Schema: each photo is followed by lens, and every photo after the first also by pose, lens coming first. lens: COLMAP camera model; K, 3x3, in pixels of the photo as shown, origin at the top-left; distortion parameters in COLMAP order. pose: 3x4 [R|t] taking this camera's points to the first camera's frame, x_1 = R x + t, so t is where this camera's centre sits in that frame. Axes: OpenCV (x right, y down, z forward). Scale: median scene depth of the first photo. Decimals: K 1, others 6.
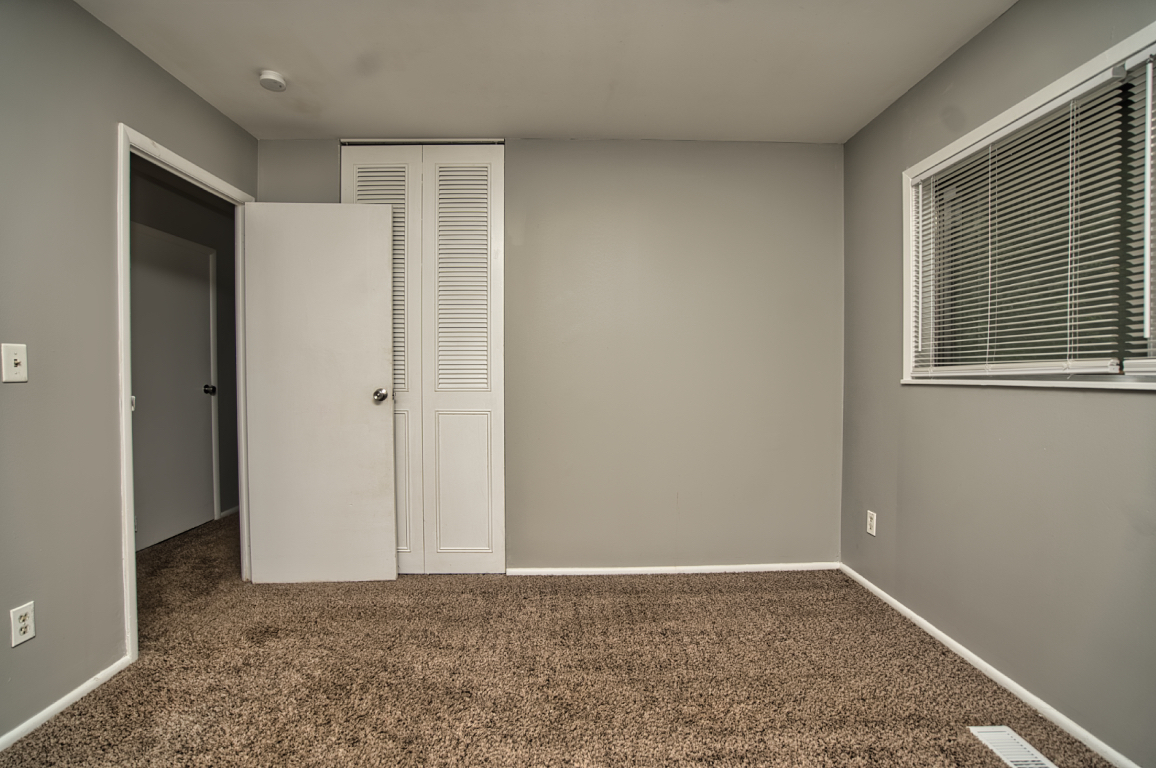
lens RADIAL K [[533.0, 0, 578.0], [0, 533.0, 384.0], [0, 0, 1]] dist [-0.065739, 0.024358]
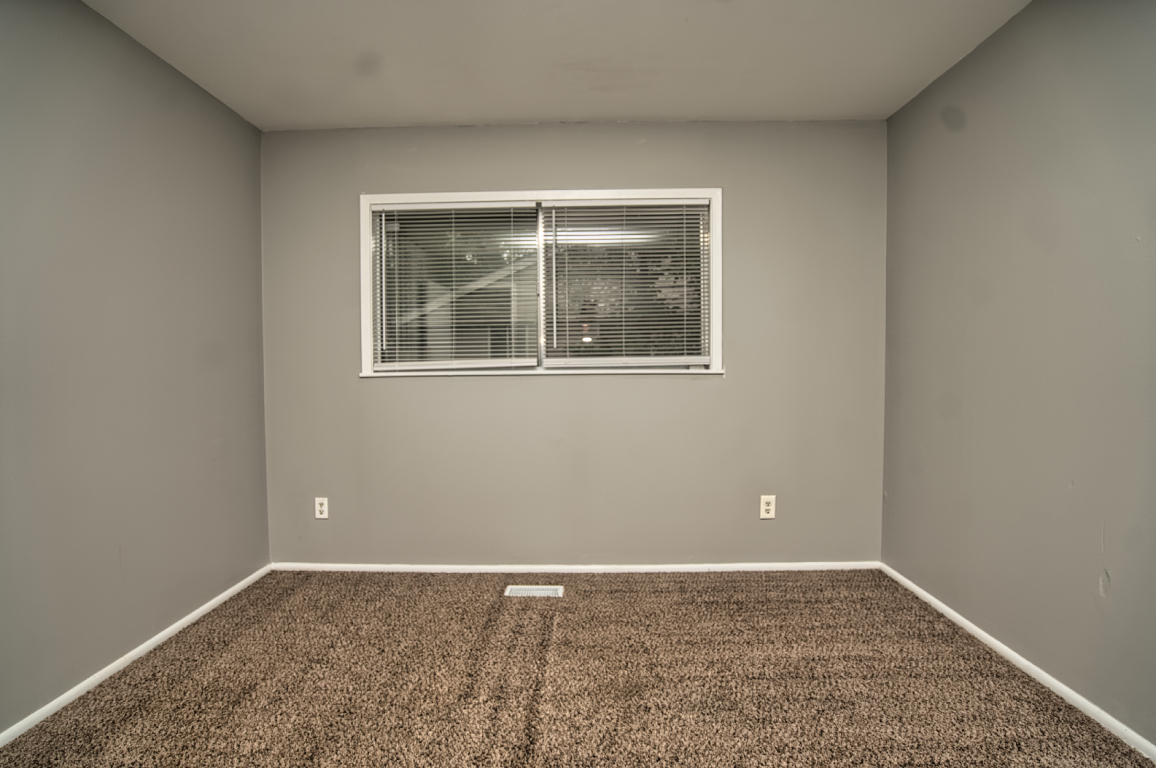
lens RADIAL K [[533.0, 0, 578.0], [0, 533.0, 384.0], [0, 0, 1]] dist [-0.065739, 0.024358]
pose [[0.034525, -0.030027, 0.998953, -0.553338], [0.031447, 0.999086, 0.028944, -0.003427], [-0.998909, 0.030414, 0.035438, 0.489302]]
